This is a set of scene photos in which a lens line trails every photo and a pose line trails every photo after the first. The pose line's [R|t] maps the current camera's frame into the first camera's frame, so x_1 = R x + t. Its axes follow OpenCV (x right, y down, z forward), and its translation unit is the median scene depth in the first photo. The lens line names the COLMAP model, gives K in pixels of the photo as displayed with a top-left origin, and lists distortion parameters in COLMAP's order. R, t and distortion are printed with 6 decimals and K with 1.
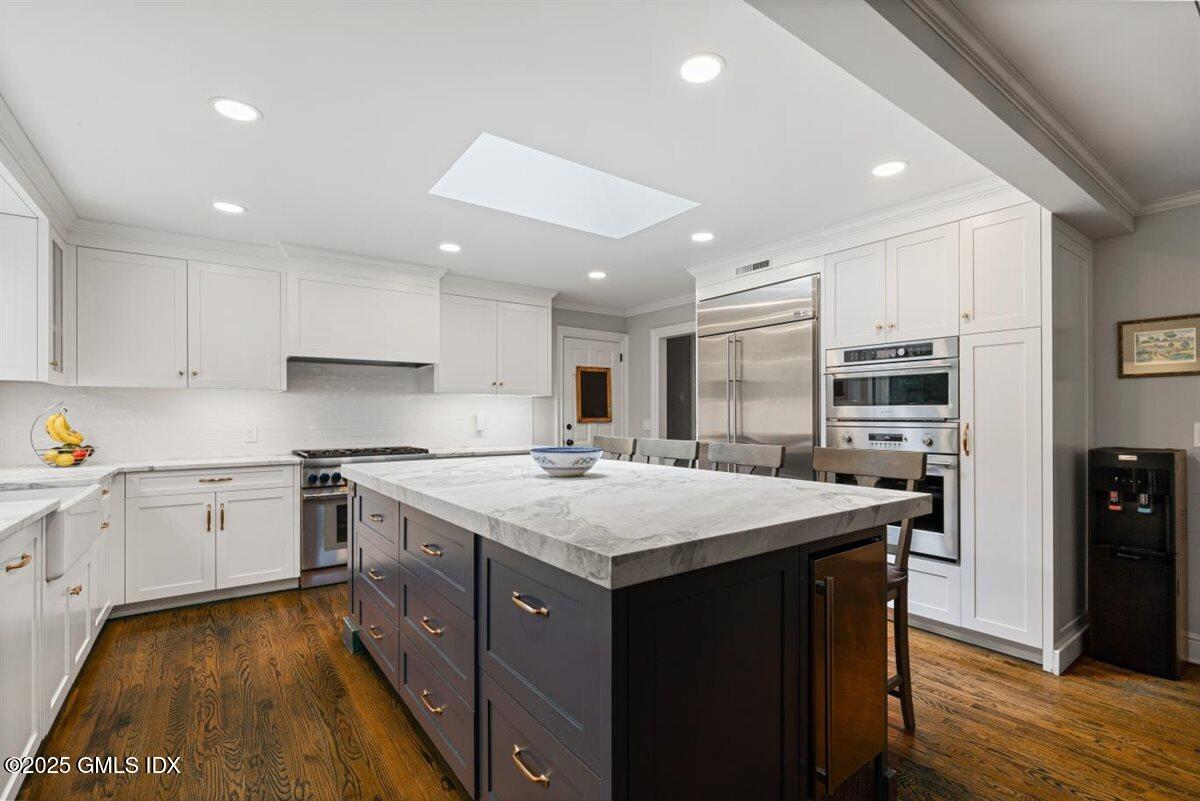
lens RADIAL K [[543.5, 0, 609.4], [0, 543.5, 409.5], [0, 0, 1]] dist [0.003502, -0.002016]
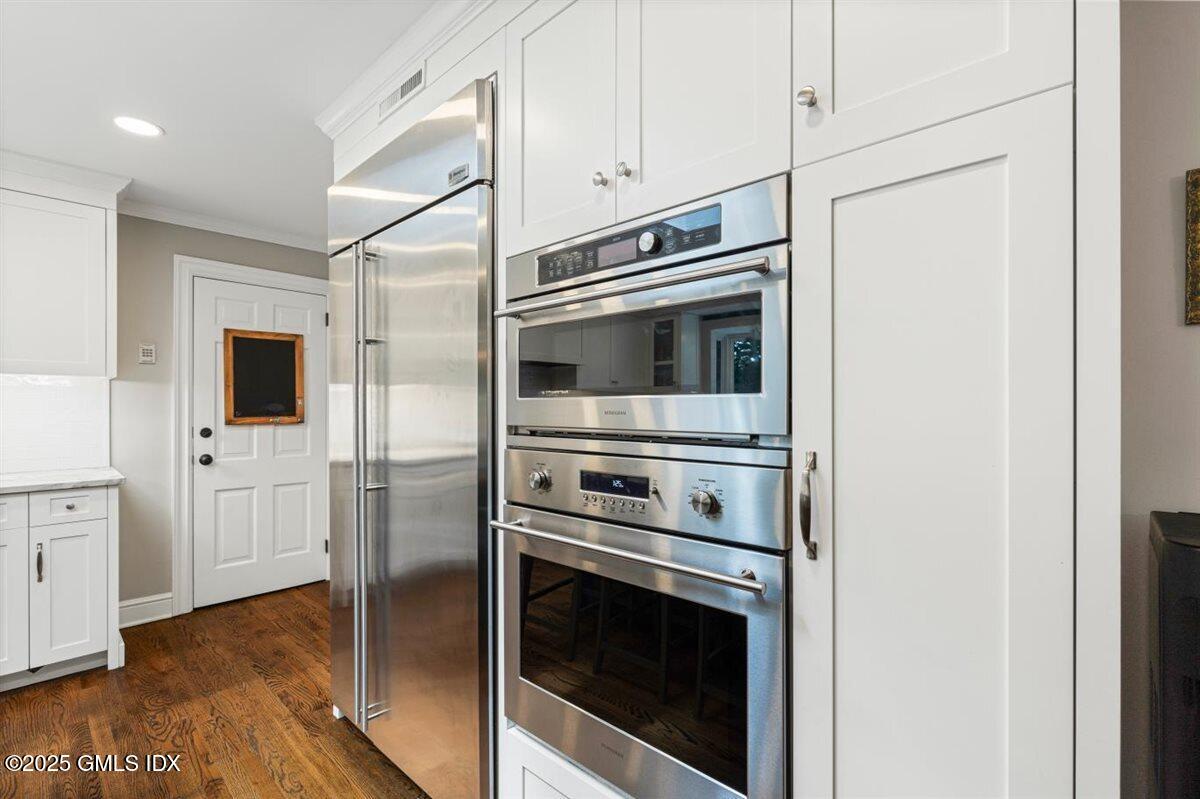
lens RADIAL K [[543.5, 0, 603.3], [0, 543.5, 407.9], [0, 0, 1]] dist [0.003502, -0.002016]
pose [[0.983273, -0.001897, 0.182128, 0.400165], [-0.000455, 0.999917, 0.012869, -0.003354], [-0.182137, -0.012737, 0.983191, 0.593331]]
